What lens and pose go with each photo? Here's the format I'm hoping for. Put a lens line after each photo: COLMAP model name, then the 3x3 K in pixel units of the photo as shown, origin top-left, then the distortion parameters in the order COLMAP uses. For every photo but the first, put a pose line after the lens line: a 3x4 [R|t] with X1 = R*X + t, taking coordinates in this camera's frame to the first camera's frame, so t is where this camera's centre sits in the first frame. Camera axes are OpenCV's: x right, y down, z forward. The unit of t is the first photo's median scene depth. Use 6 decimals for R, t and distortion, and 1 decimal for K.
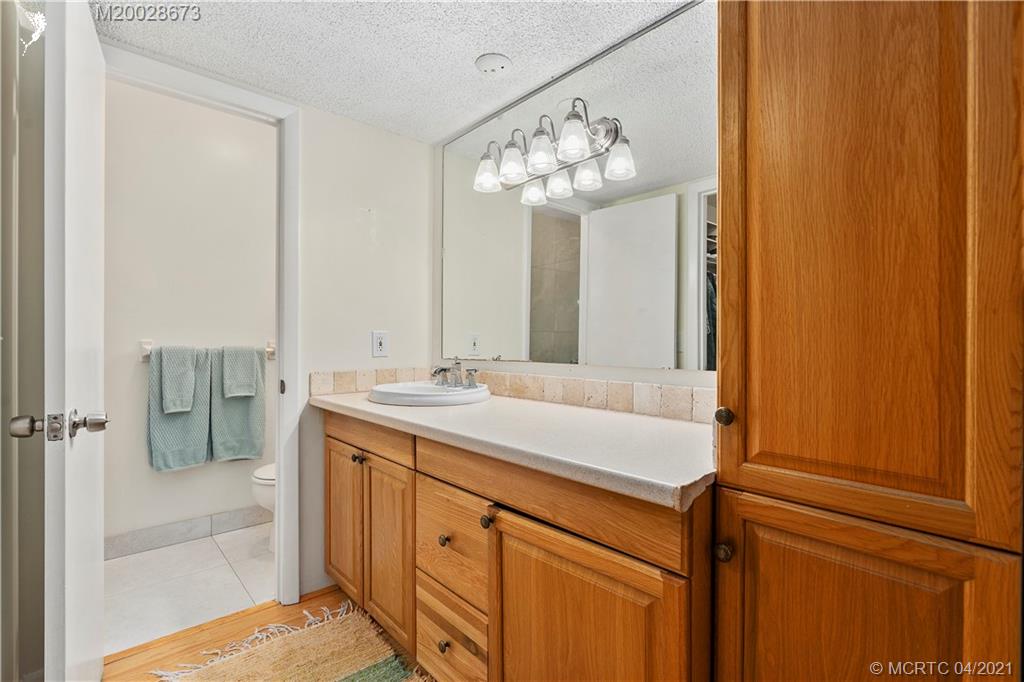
lens RADIAL K [[468.9, 0, 512.0], [0, 468.9, 341.0], [0, 0, 1]] dist [-0.004690, 0.001347]
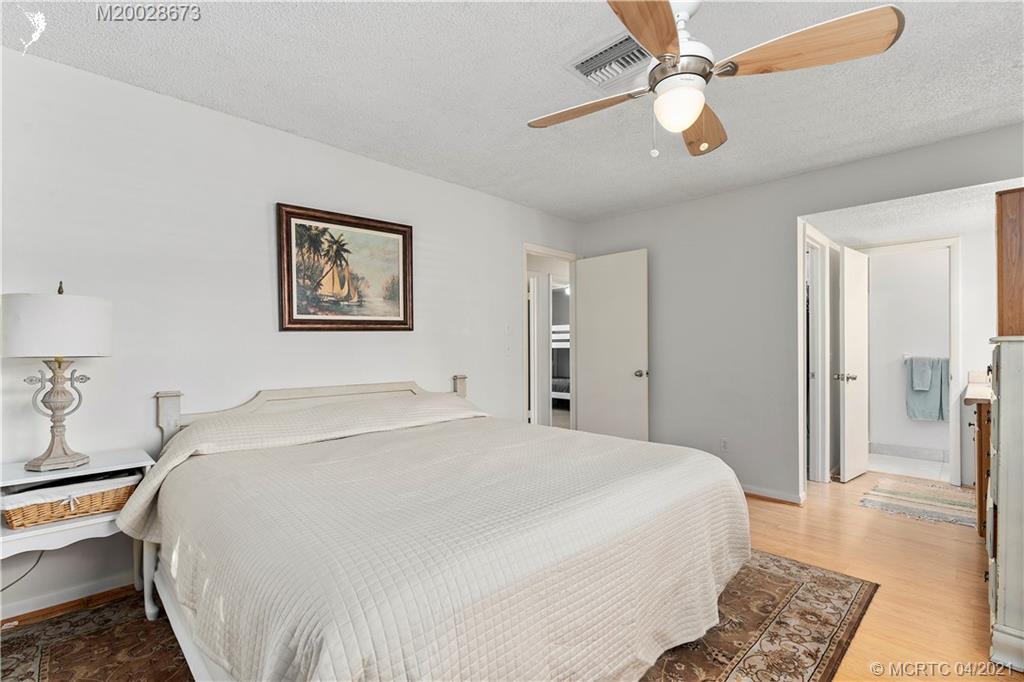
lens RADIAL K [[468.9, 0, 512.0], [0, 468.9, 341.0], [0, 0, 1]] dist [-0.004690, 0.001347]
pose [[0.042185, -0.015014, -0.998997, 1.302631], [-0.005908, 0.999866, -0.015277, -0.014326], [0.999092, 0.006546, 0.042090, -0.880604]]
